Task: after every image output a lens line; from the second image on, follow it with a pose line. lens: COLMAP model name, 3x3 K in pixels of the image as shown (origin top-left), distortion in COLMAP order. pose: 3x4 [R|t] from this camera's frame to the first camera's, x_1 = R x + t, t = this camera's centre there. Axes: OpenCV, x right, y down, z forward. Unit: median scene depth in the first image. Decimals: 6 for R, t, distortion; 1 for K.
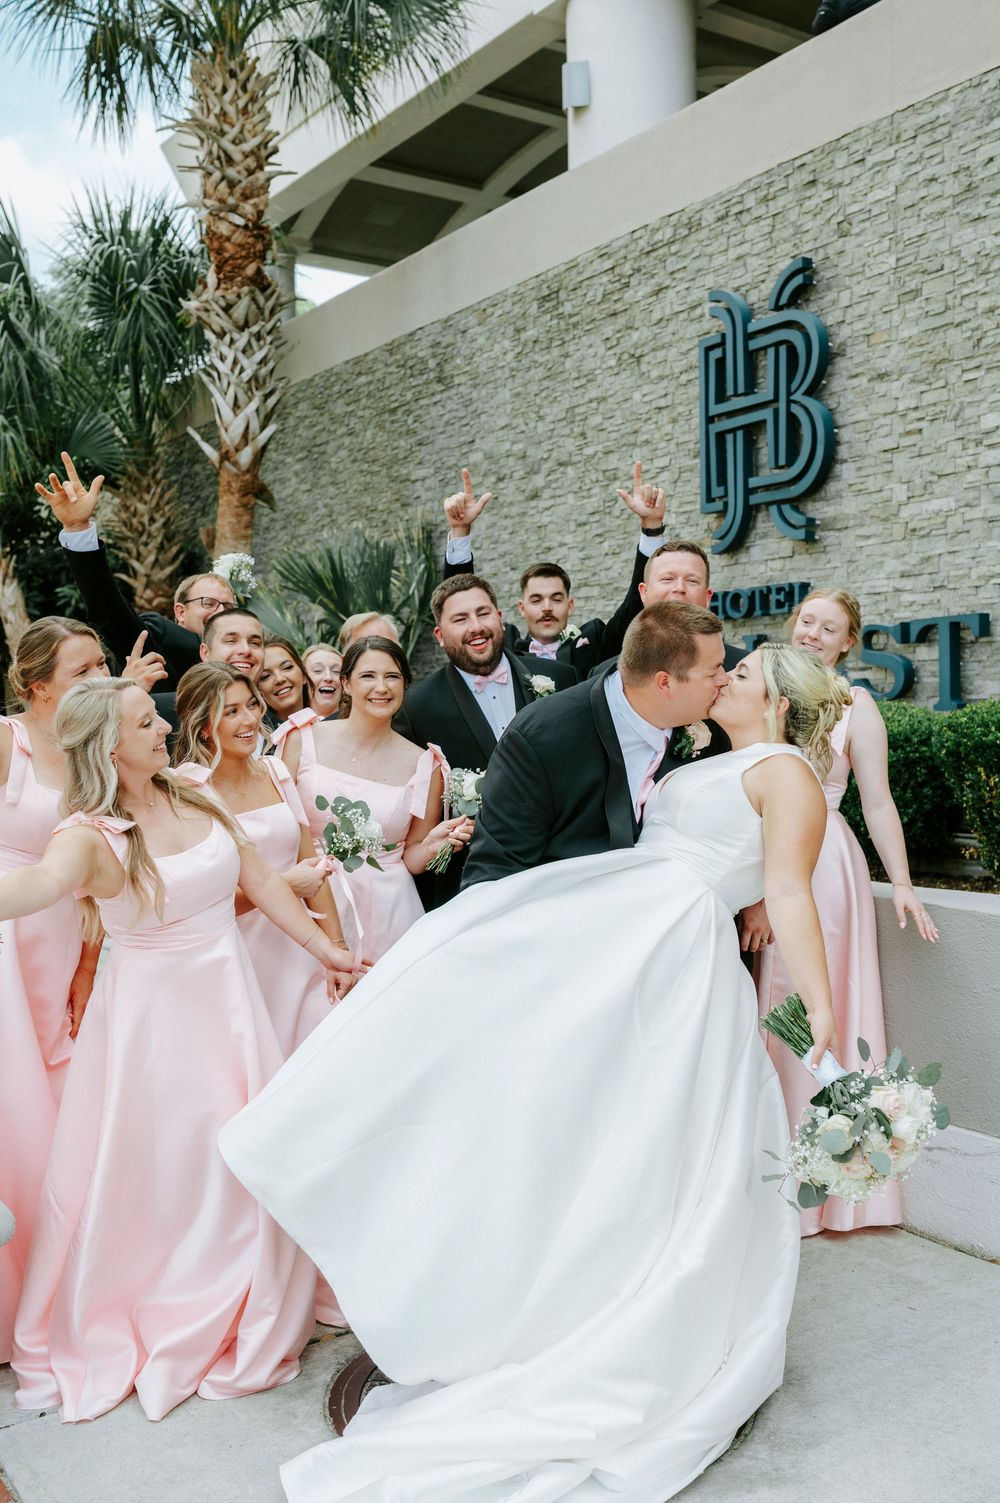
lens RADIAL K [[1433.4, 0, 500.0], [0, 1433.4, 751.5], [0, 0, 1]] dist [-0.008047, 0.006969]
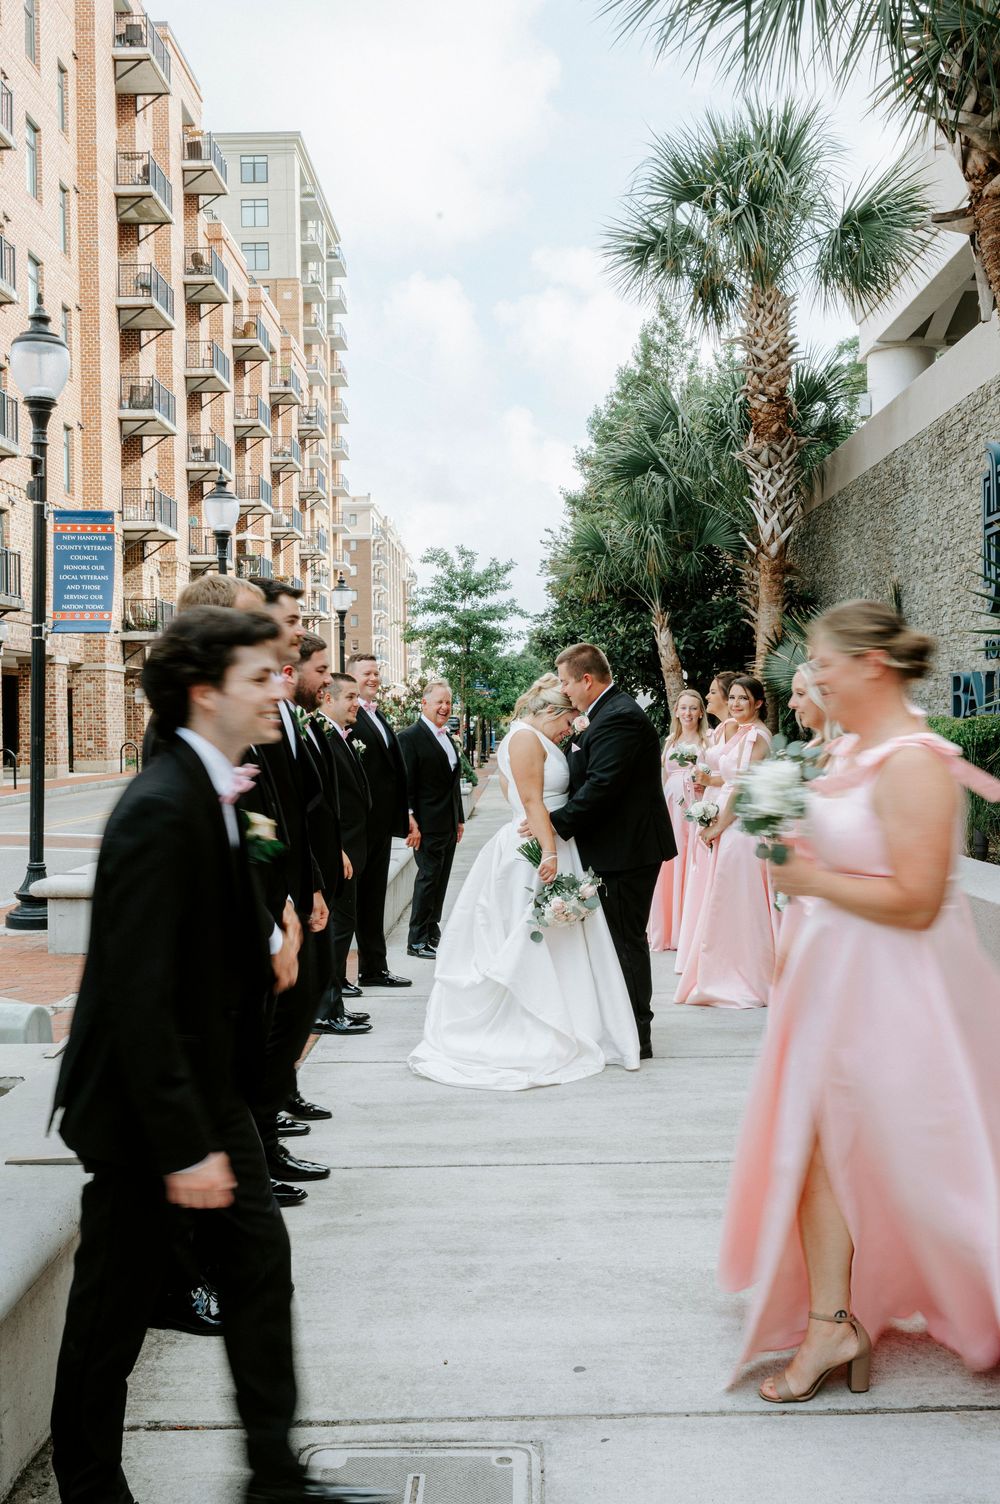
lens RADIAL K [[1434.4, 0, 500.0], [0, 1434.4, 752.0], [0, 0, 1]] dist [-0.008047, 0.006969]
pose [[0.818383, 0.017980, -0.574392, 0.475334], [-0.015812, 0.999837, 0.008770, 0.001975], [0.574456, 0.001905, 0.818533, -0.427430]]
